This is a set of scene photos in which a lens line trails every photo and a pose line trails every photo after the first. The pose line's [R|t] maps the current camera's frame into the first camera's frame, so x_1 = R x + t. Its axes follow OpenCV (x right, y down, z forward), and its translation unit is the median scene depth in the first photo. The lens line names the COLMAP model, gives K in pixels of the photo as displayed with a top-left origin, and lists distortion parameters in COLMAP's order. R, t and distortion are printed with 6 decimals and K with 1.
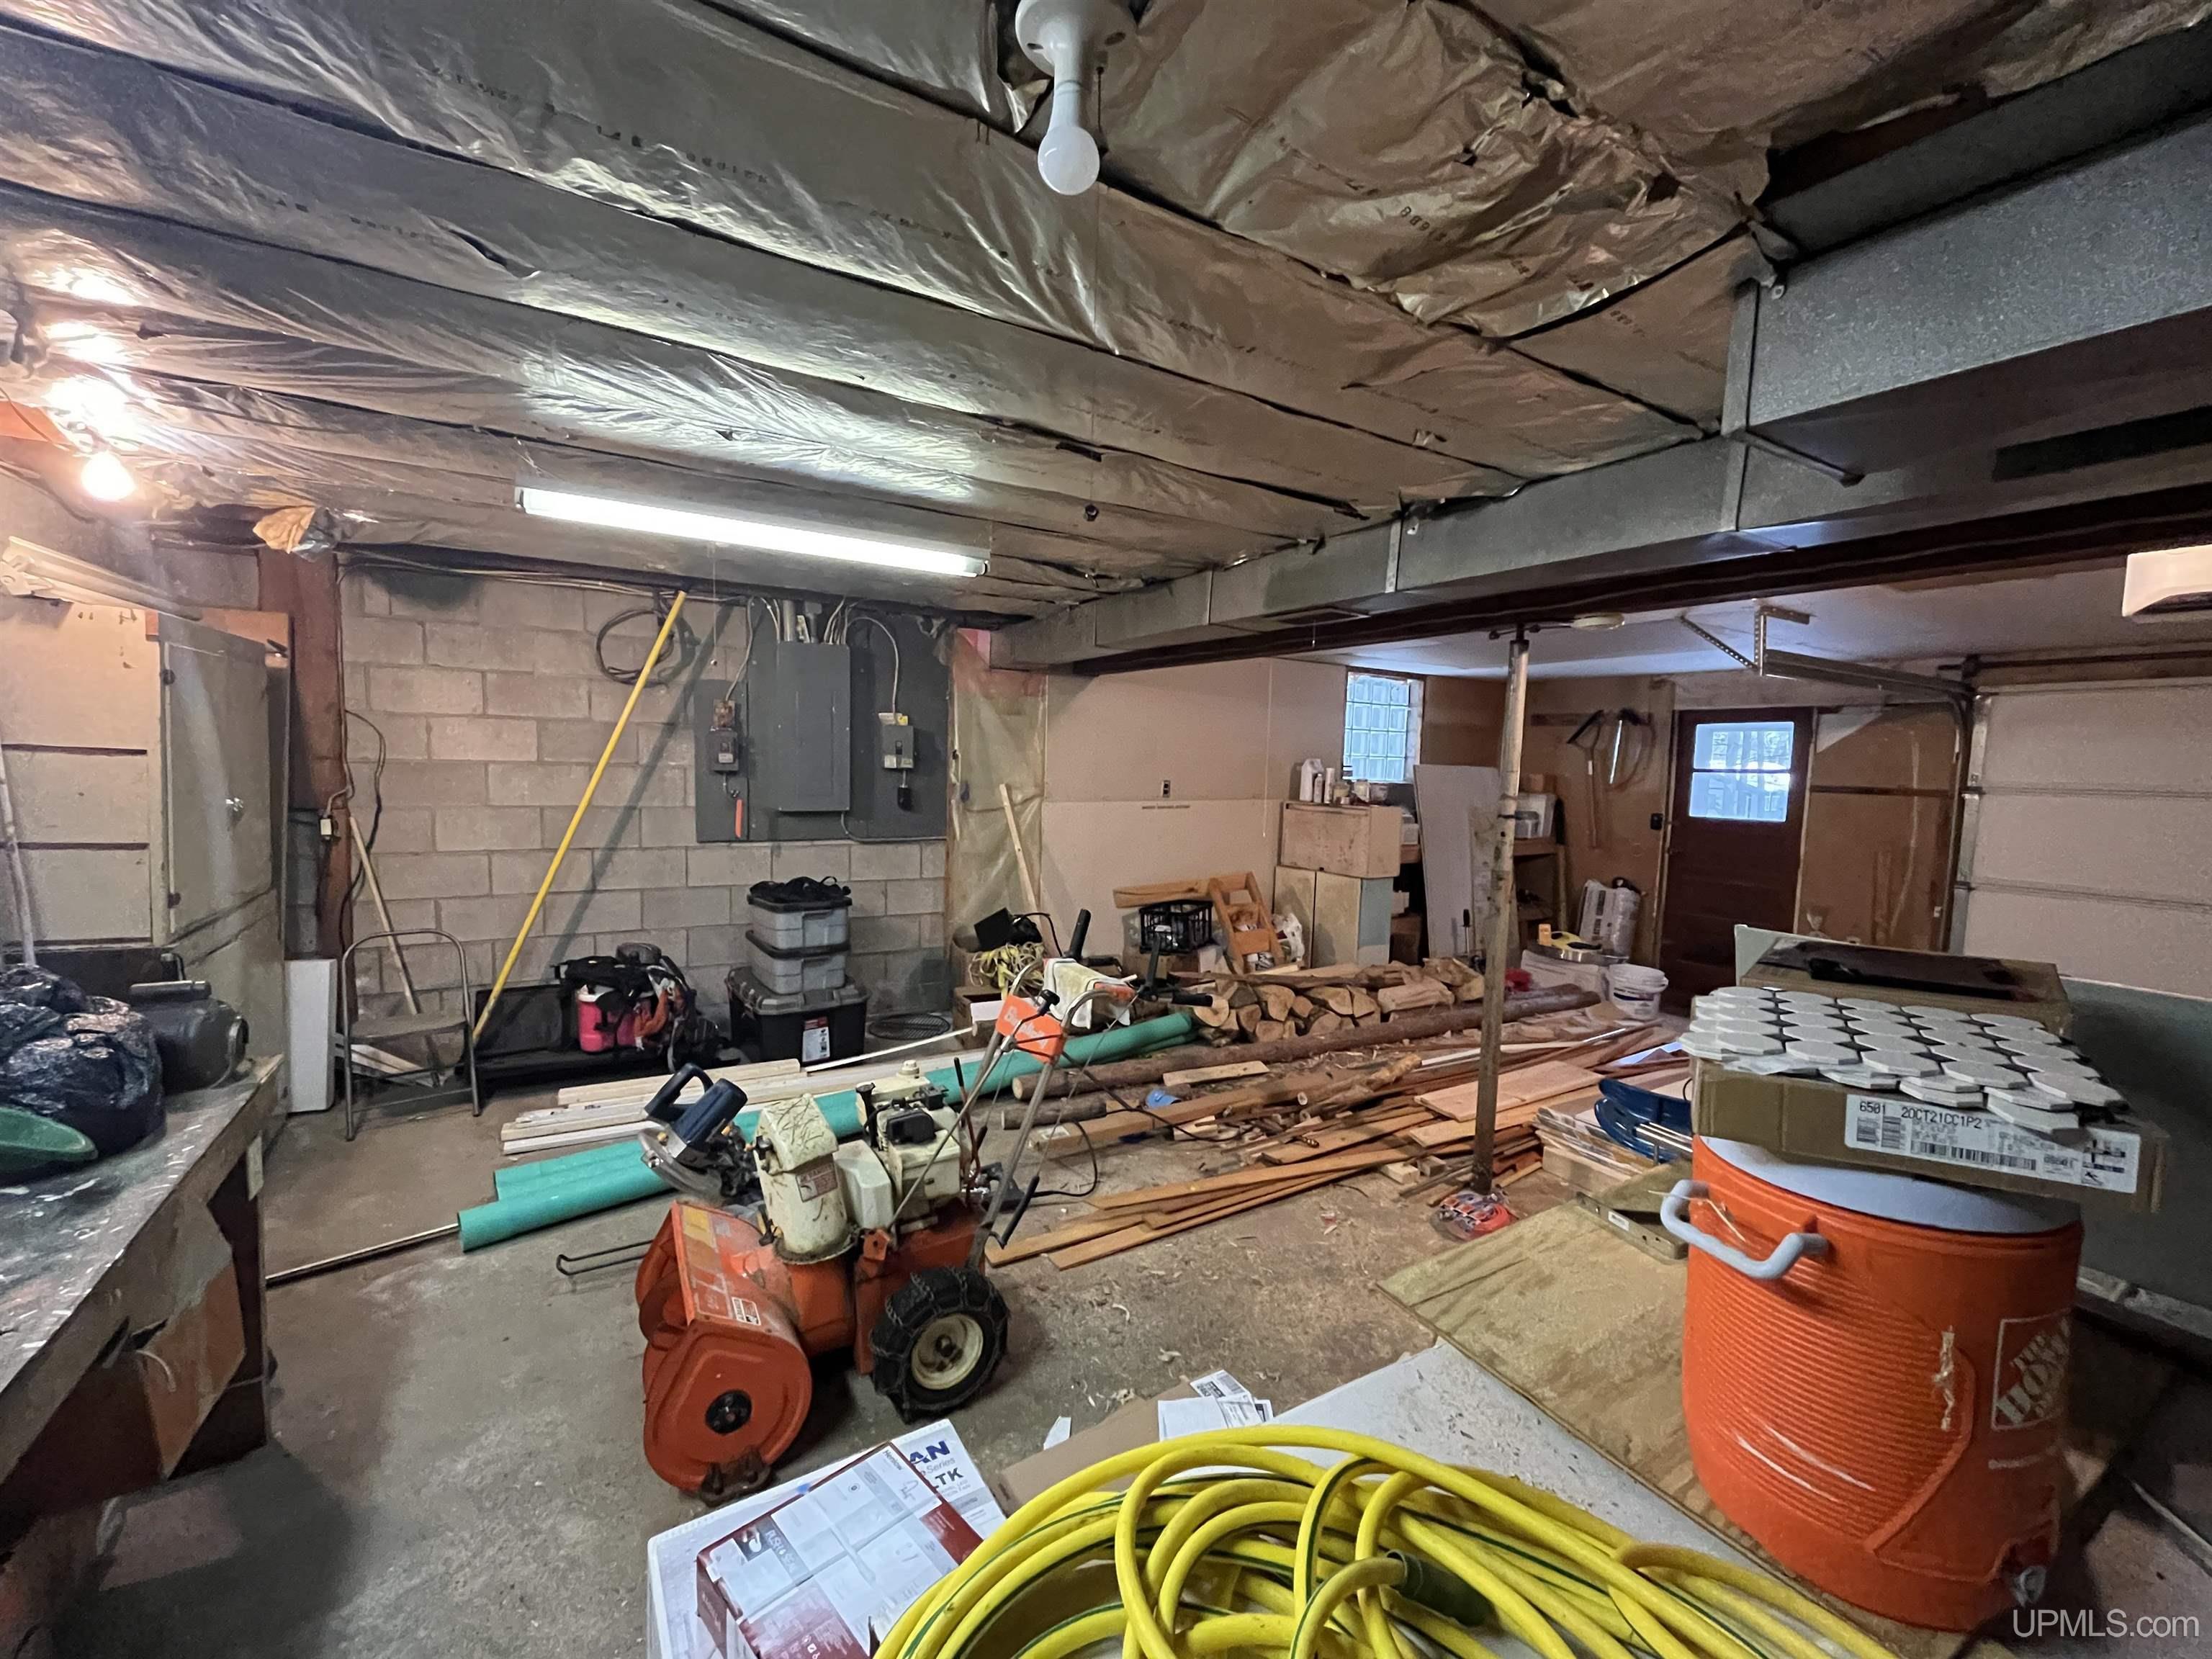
lens RADIAL K [[887.1, 0, 1111.4], [0, 887.1, 823.2], [0, 0, 1]] dist [0.000979, -0.000091]
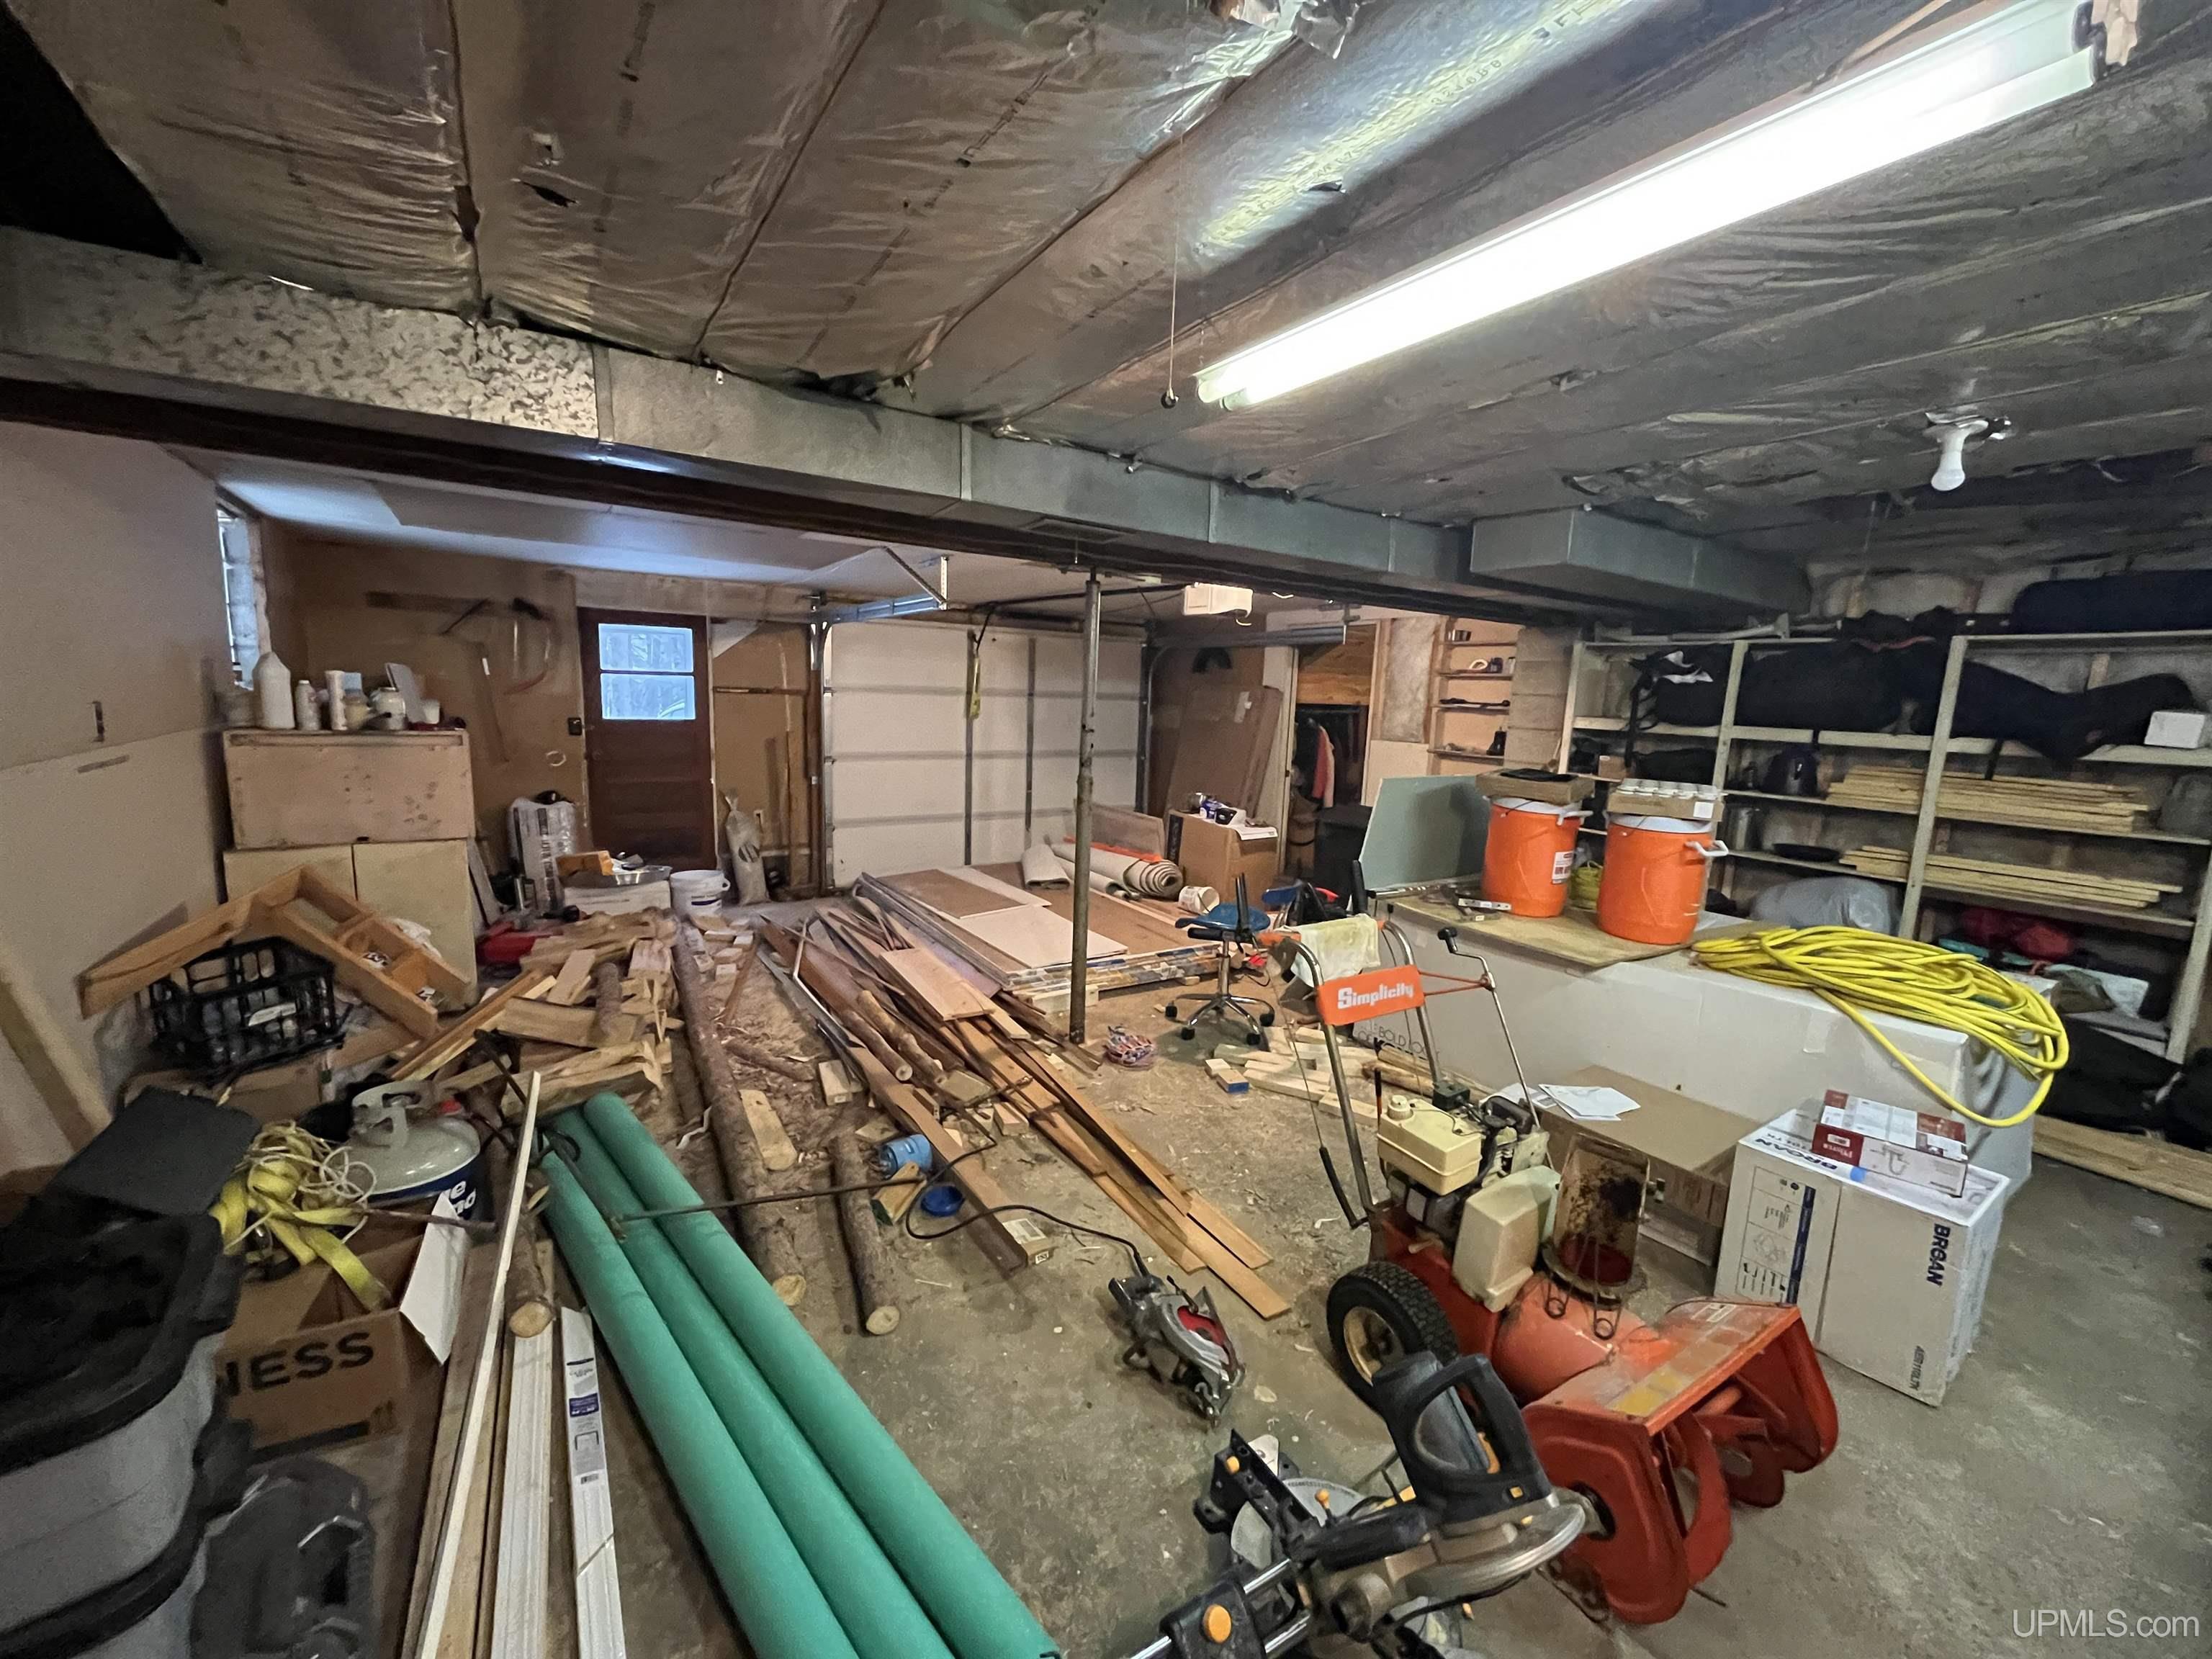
lens RADIAL K [[887.1, 0, 1105.3], [0, 887.1, 830.5], [0, 0, 1]] dist [0.000979, -0.000091]
pose [[-0.029196, -0.177581, 0.983673, -0.391223], [0.037529, 0.983204, 0.178610, -0.045705], [-0.998869, 0.042131, -0.022041, 0.524847]]
